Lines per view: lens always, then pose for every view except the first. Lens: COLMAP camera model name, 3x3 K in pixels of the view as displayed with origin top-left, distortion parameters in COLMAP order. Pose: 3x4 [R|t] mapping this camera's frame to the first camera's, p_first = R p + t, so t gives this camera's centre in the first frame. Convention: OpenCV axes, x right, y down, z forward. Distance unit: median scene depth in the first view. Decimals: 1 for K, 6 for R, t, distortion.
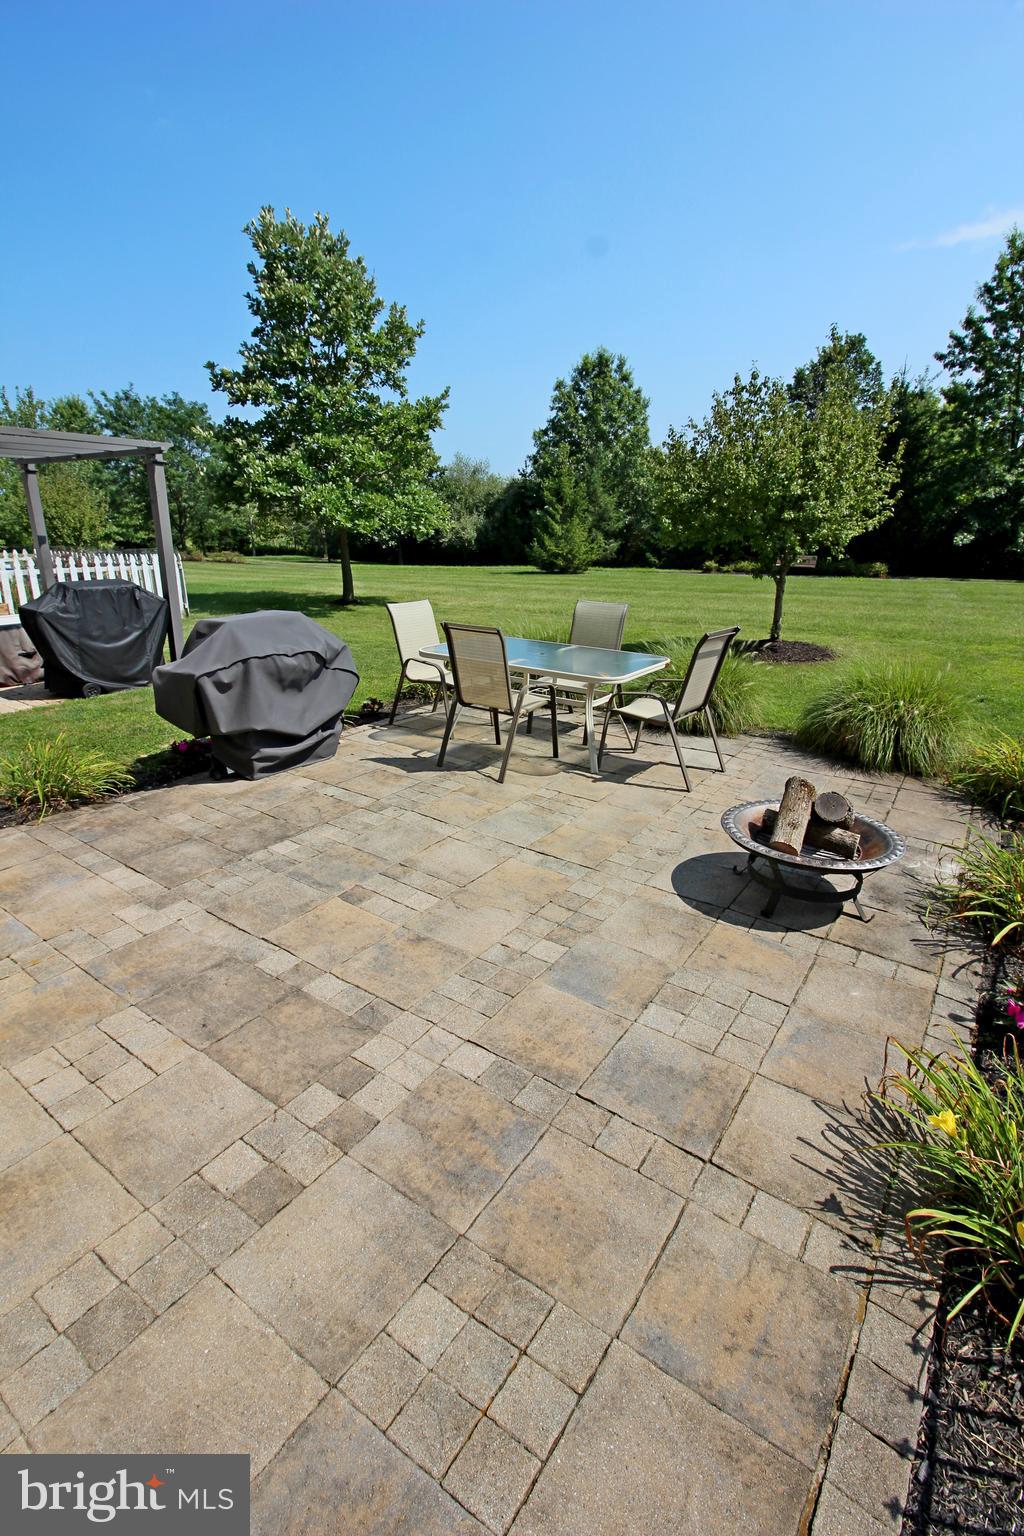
lens RADIAL K [[711.7, 0, 508.4], [0, 711.7, 746.3], [0, 0, 1]] dist [-0.000726, -0.012537]
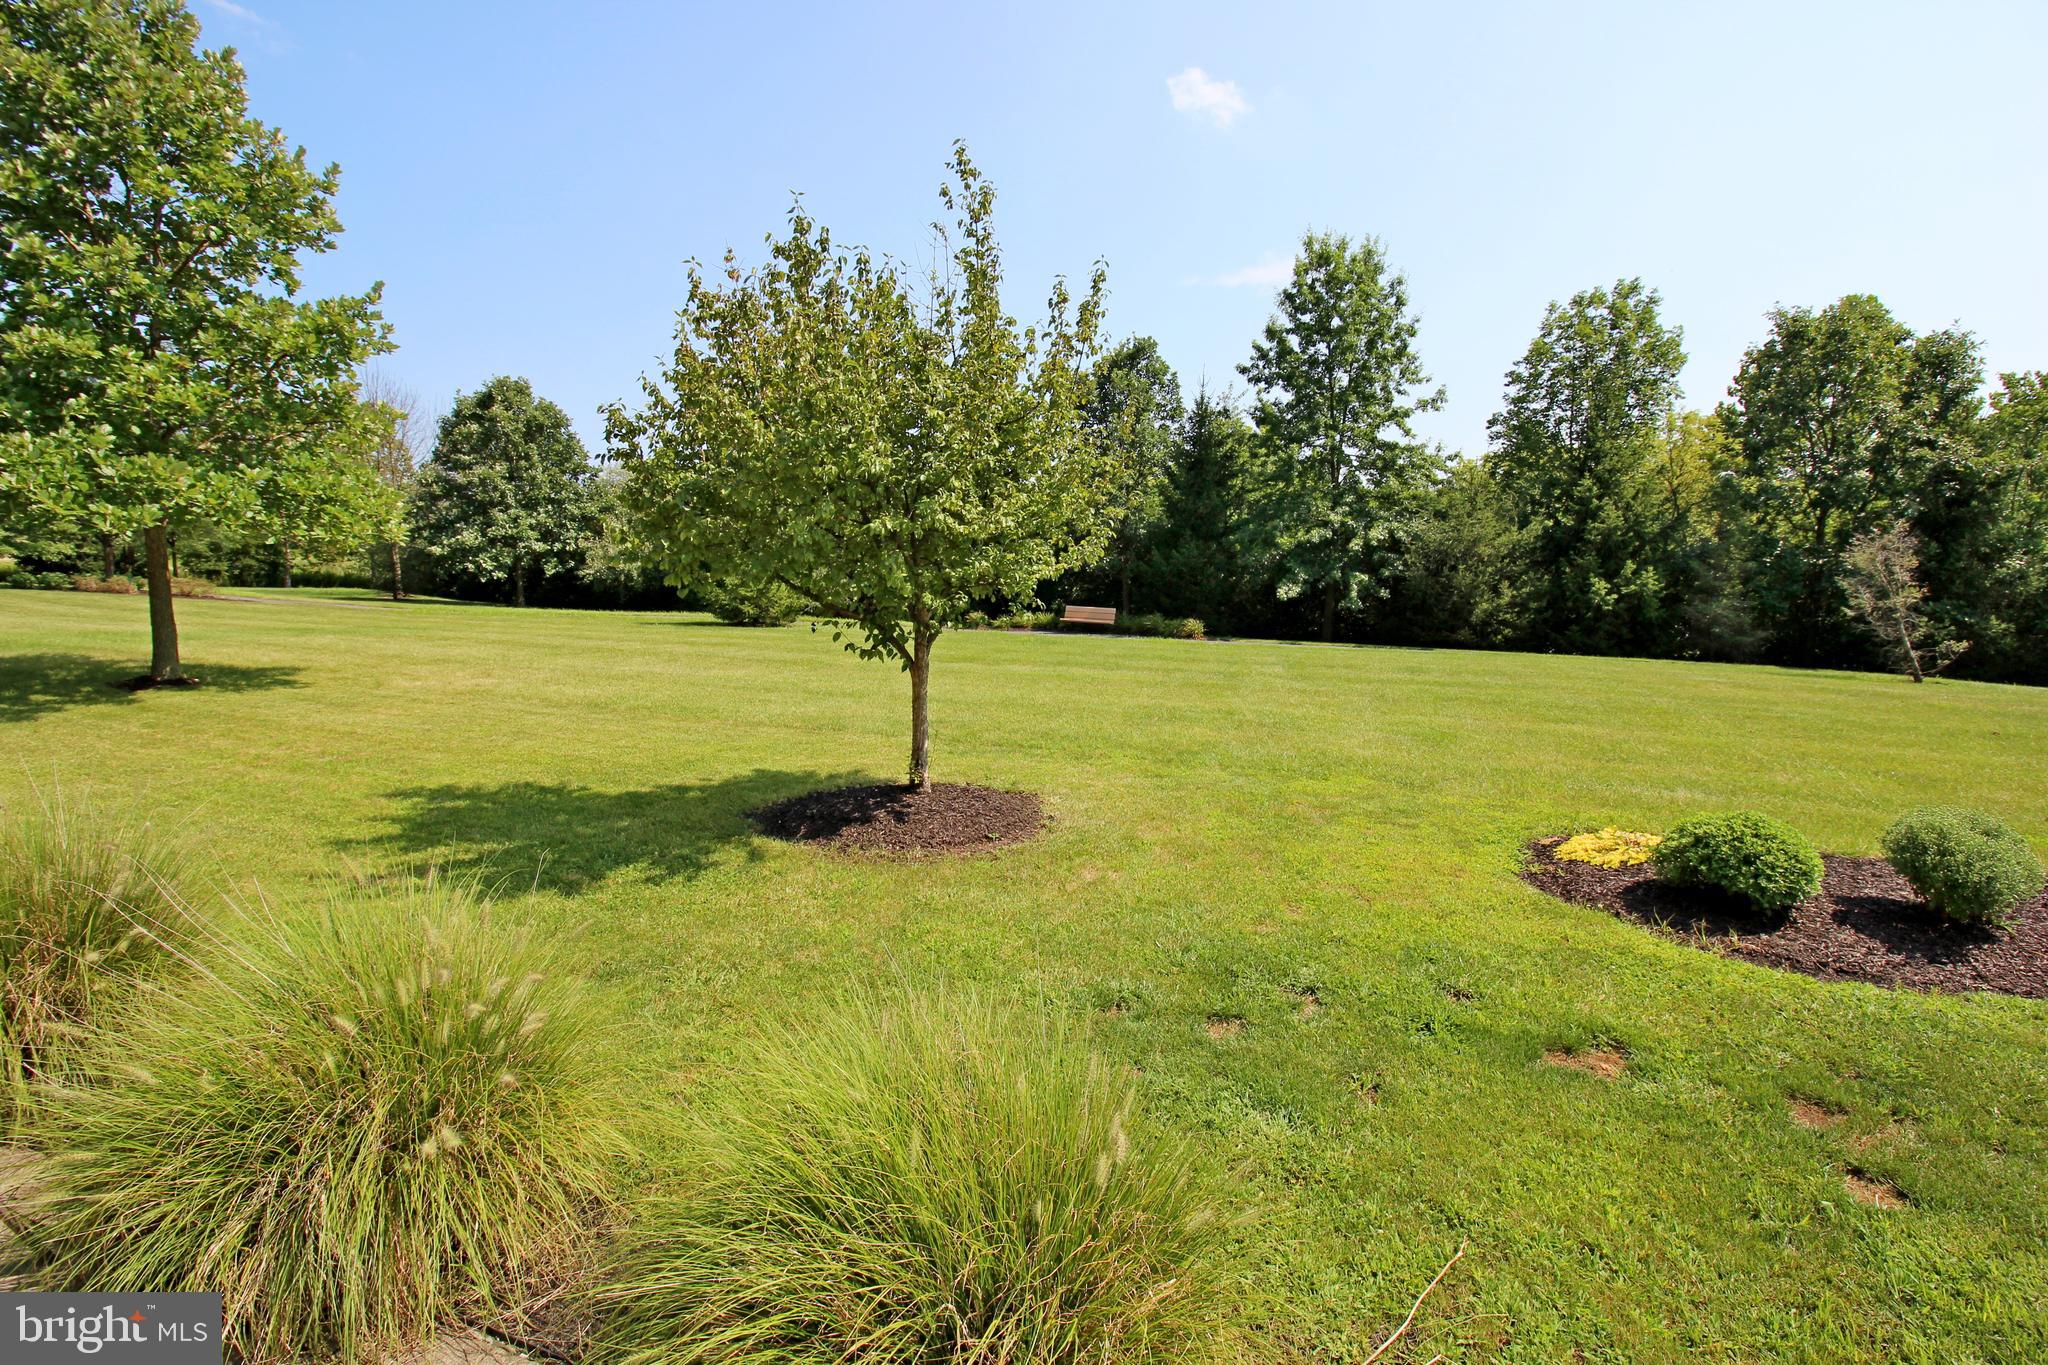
lens RADIAL K [[949.0, 0, 1043.5], [0, 949.0, 656.4], [0, 0, 1]] dist [-0.000726, -0.012537]
pose [[0.957682, 0.008590, 0.287701, 0.096442], [0.049660, 0.979634, -0.194554, -0.038255], [-0.283512, 0.200608, 0.937751, 0.133007]]
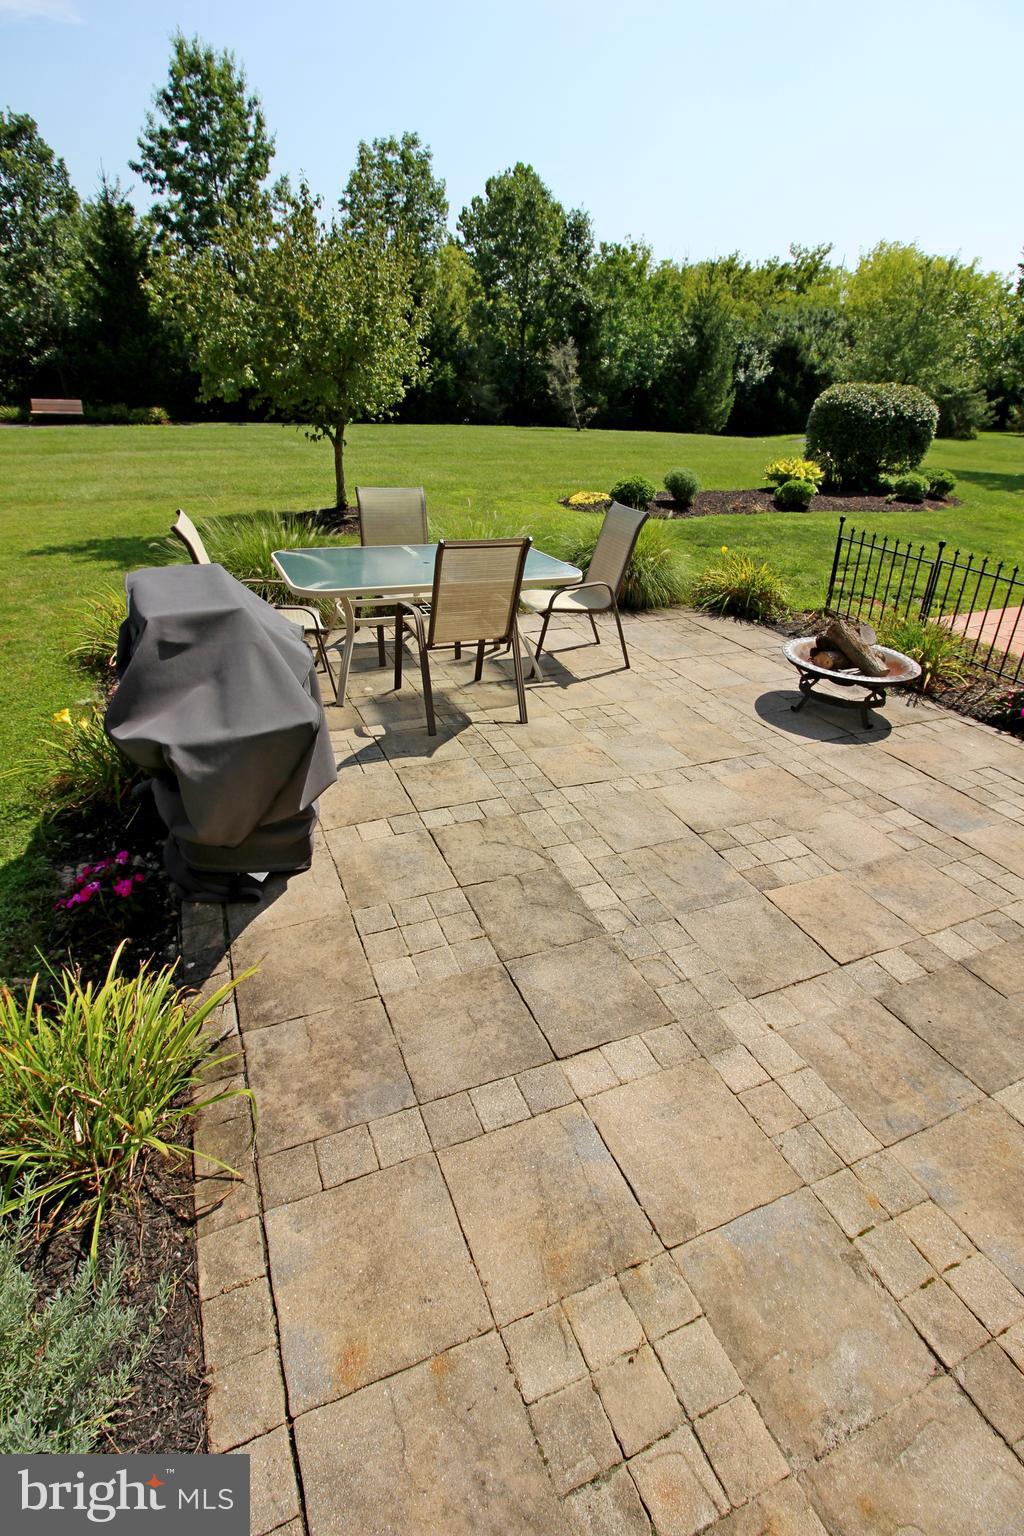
lens RADIAL K [[711.7, 0, 508.4], [0, 711.7, 746.3], [0, 0, 1]] dist [-0.000726, -0.012537]
pose [[0.523023, -0.373069, 0.766333, -0.125285], [0.213197, 0.927798, 0.306166, -0.034375], [-0.825224, 0.003248, 0.564797, 0.098962]]
